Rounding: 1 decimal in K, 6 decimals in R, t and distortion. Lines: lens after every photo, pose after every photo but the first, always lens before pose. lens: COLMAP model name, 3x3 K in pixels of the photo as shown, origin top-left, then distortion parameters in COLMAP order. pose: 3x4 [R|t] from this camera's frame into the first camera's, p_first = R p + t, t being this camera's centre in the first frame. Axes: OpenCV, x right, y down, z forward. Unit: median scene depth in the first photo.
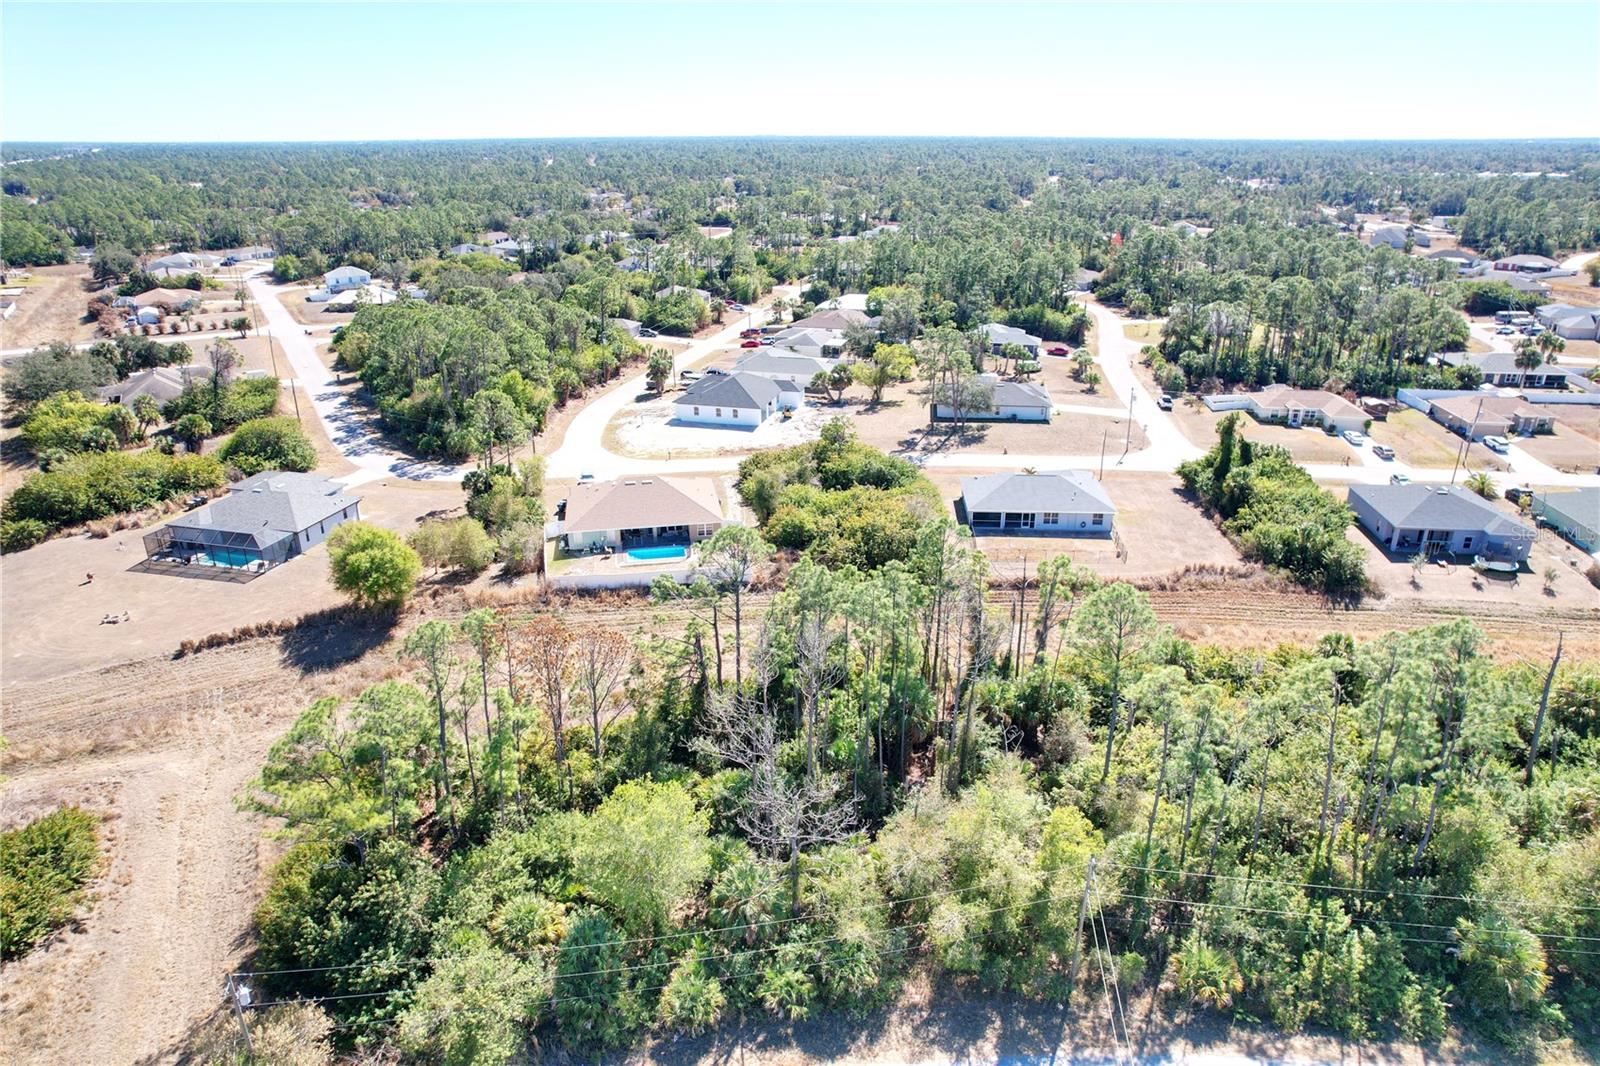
lens RADIAL K [[1017.3, 0, 805.2], [0, 1017.3, 537.4], [0, 0, 1]] dist [-0.073731, 0.071381]
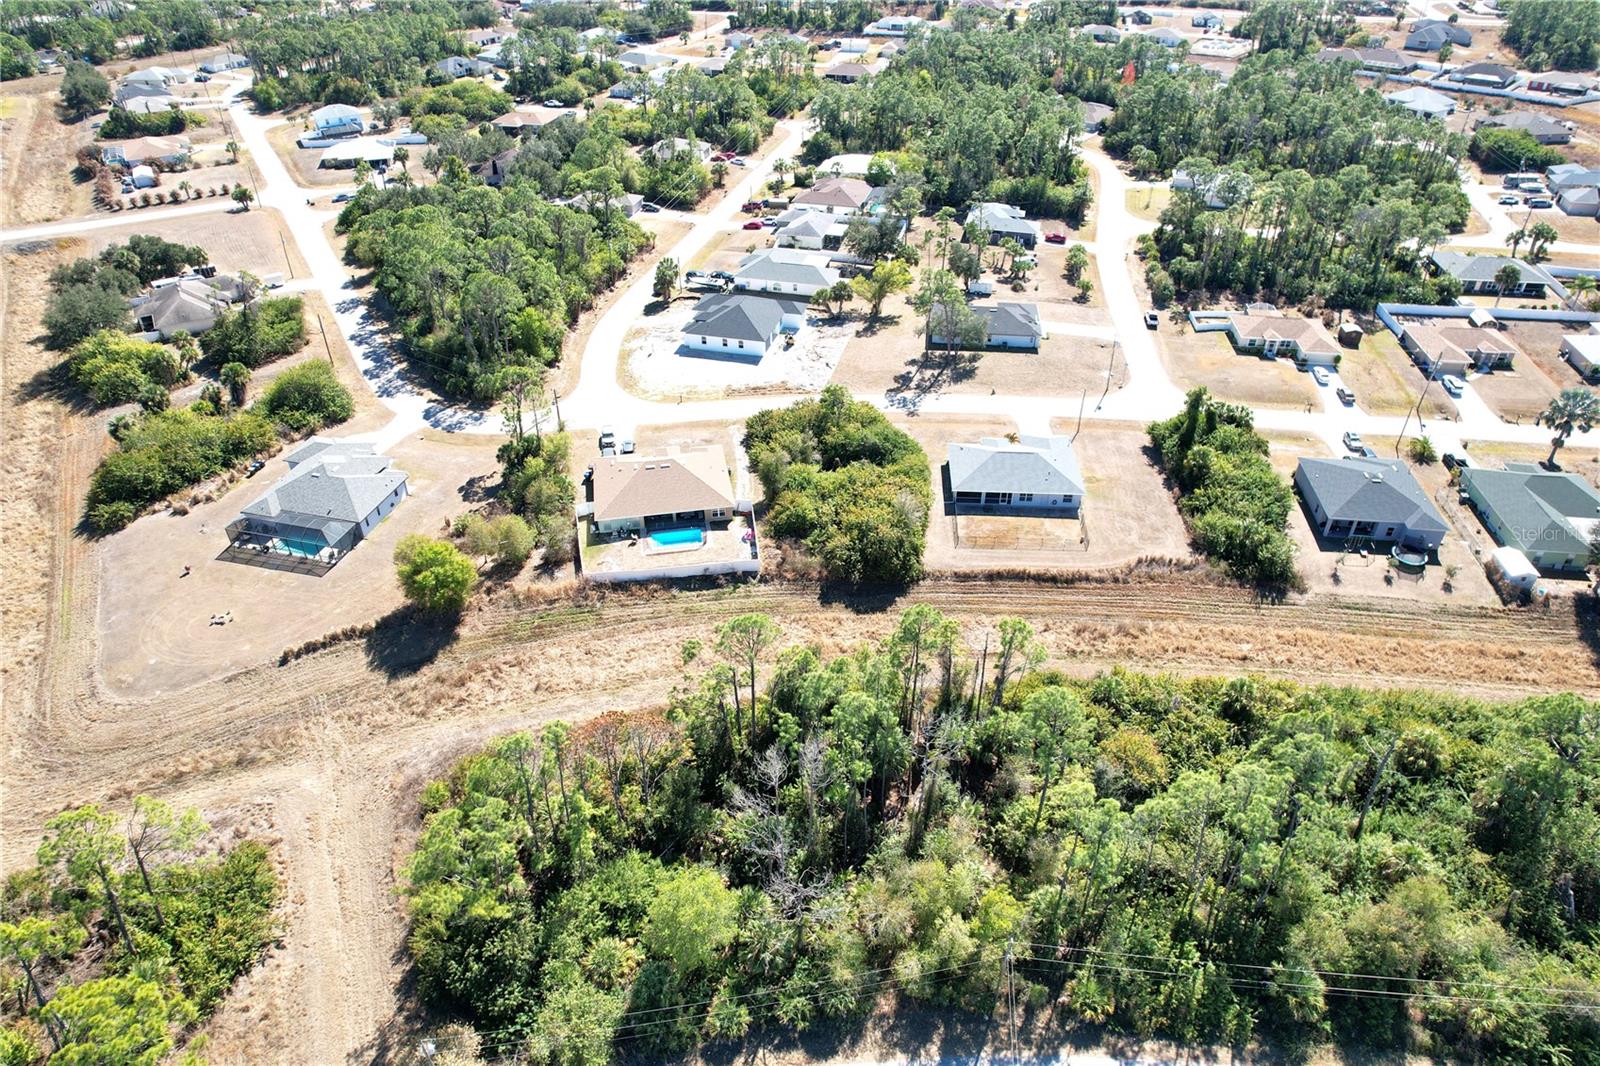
lens RADIAL K [[1017.3, 0, 805.2], [0, 1017.3, 537.4], [0, 0, 1]] dist [-0.073731, 0.071381]
pose [[0.999998, -0.000864, -0.002002, 0.000149], [0.001316, 0.971195, 0.238284, -0.249654], [0.001738, -0.238286, 0.971194, -0.103815]]
